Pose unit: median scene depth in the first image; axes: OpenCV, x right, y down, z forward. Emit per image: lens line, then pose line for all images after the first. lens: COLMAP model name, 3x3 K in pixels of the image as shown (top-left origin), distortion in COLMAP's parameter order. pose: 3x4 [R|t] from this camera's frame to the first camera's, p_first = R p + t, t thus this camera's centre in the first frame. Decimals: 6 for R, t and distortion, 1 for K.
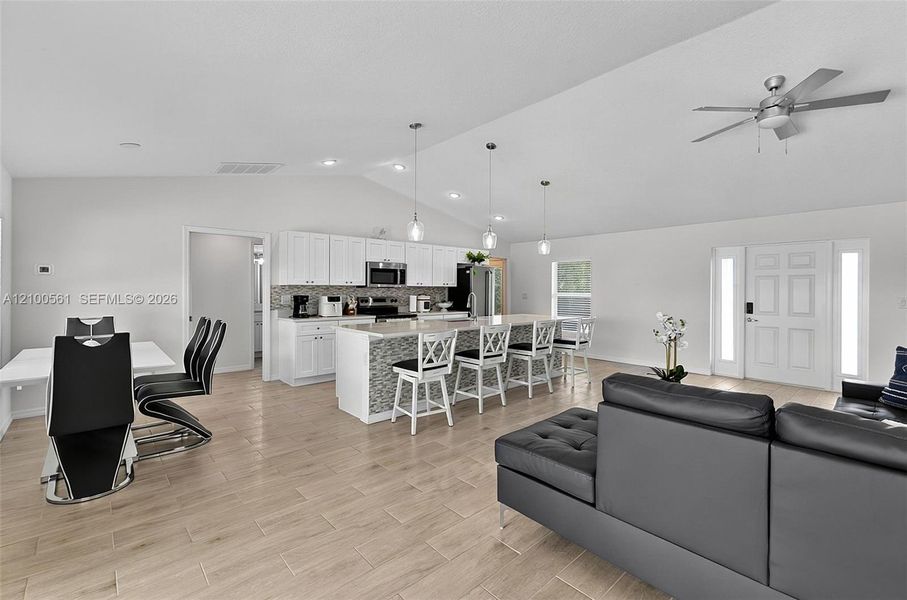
lens RADIAL K [[399.1, 0, 455.9], [0, 399.1, 291.7], [0, 0, 1]] dist [-0.003882, 0.000065]
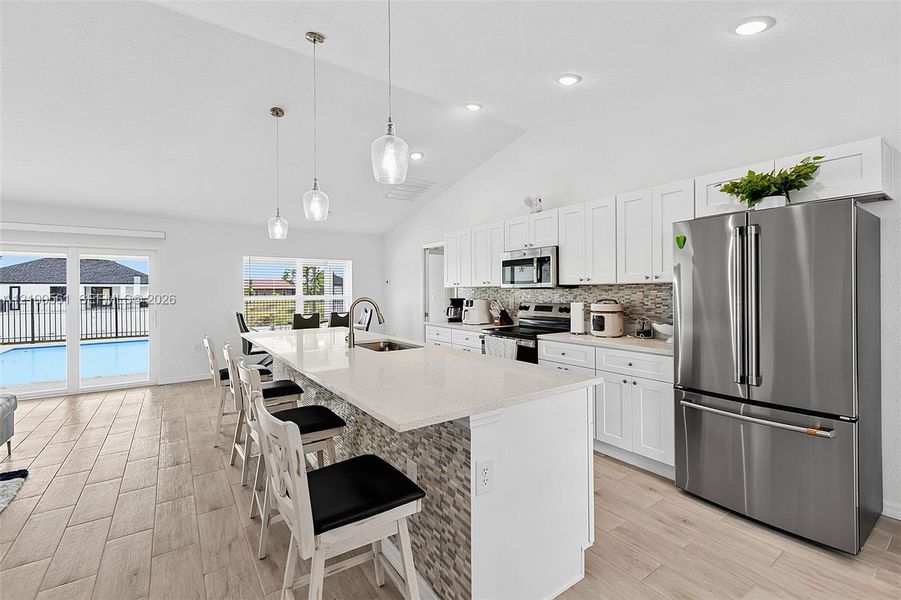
lens RADIAL K [[388.0, 0, 449.0], [0, 388.0, 293.7], [0, 0, 1]] dist [0.006081, -0.001243]
pose [[-0.119218, 0.000314, -0.992868, 0.503629], [0.001794, 0.999998, 0.000101, -0.002167], [0.992866, -0.001769, -0.119218, 1.043201]]
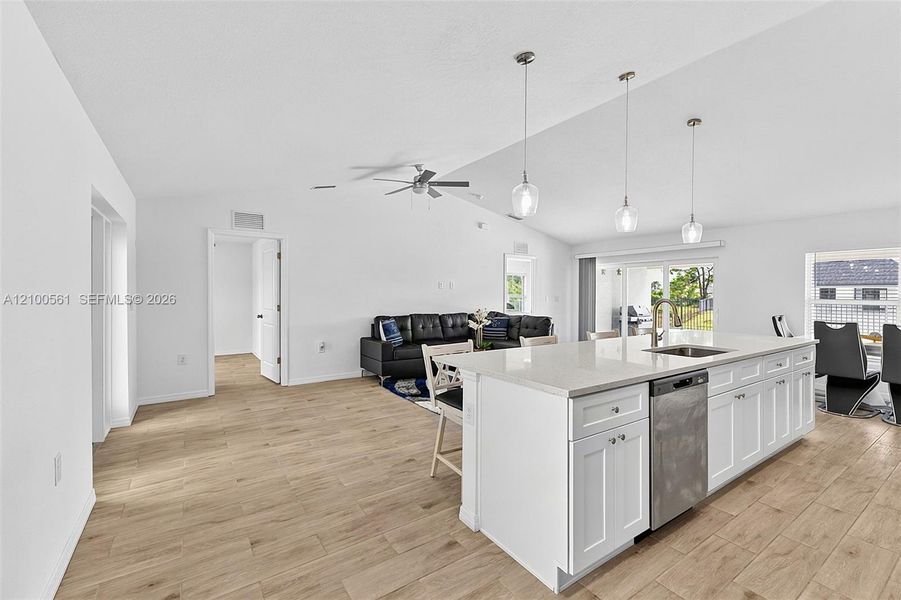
lens RADIAL K [[388.0, 0, 452.4], [0, 388.0, 297.5], [0, 0, 1]] dist [0.006081, -0.001243]
pose [[-0.990831, -0.010570, 0.134693, 0.230524], [-0.008880, 0.999874, 0.013141, -0.002964], [-0.134815, 0.011824, -0.990800, 1.403094]]
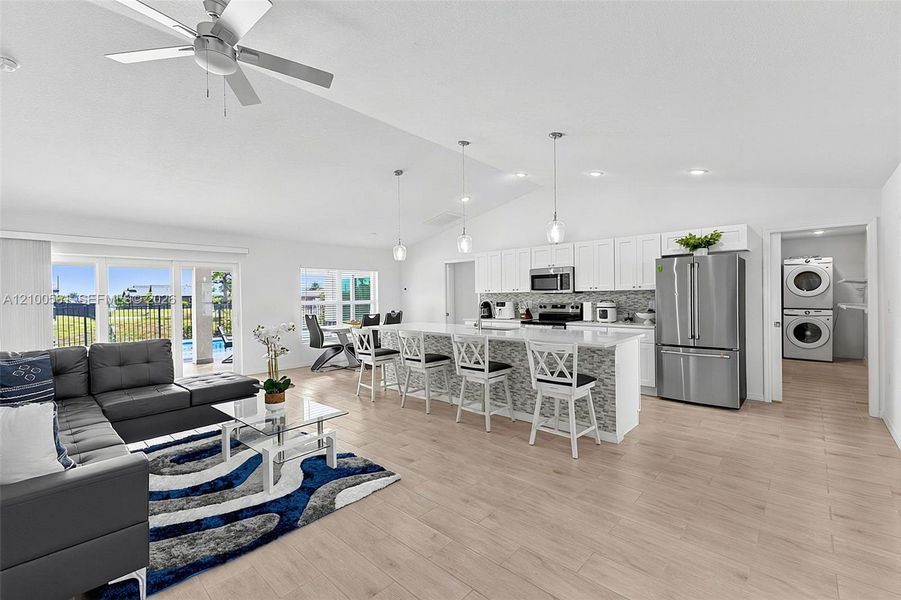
lens RADIAL K [[388.0, 0, 447.8], [0, 388.0, 299.2], [0, 0, 1]] dist [0.006081, -0.001243]
pose [[0.090353, -0.001143, -0.995909, 0.822819], [0.010161, 0.999948, -0.000226, 0.001016], [0.995858, -0.010099, 0.090360, 0.728472]]
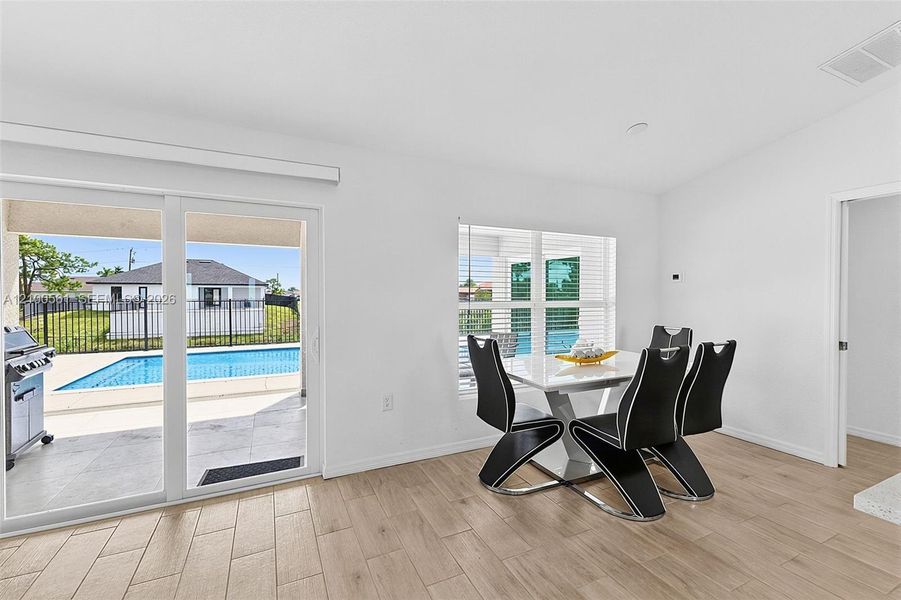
lens RADIAL K [[388.0, 0, 450.9], [0, 388.0, 297.4], [0, 0, 1]] dist [0.006081, -0.001243]
pose [[-0.291200, 0.002298, -0.956659, 0.062720], [-0.005526, 0.999976, 0.004084, -0.003591], [0.956646, 0.006475, -0.291181, 0.520044]]
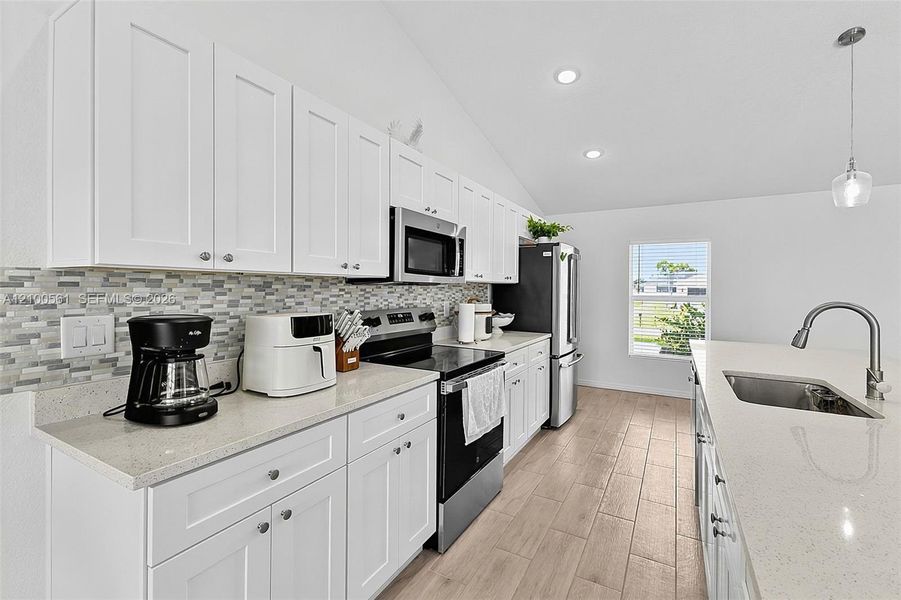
lens RADIAL K [[388.0, 0, 447.2], [0, 388.0, 292.8], [0, 0, 1]] dist [0.006081, -0.001243]
pose [[0.956422, 0.000558, 0.291988, -0.291086], [-0.003020, 0.999964, 0.007982, -0.005844], [-0.291973, -0.008516, 0.956389, 0.716546]]
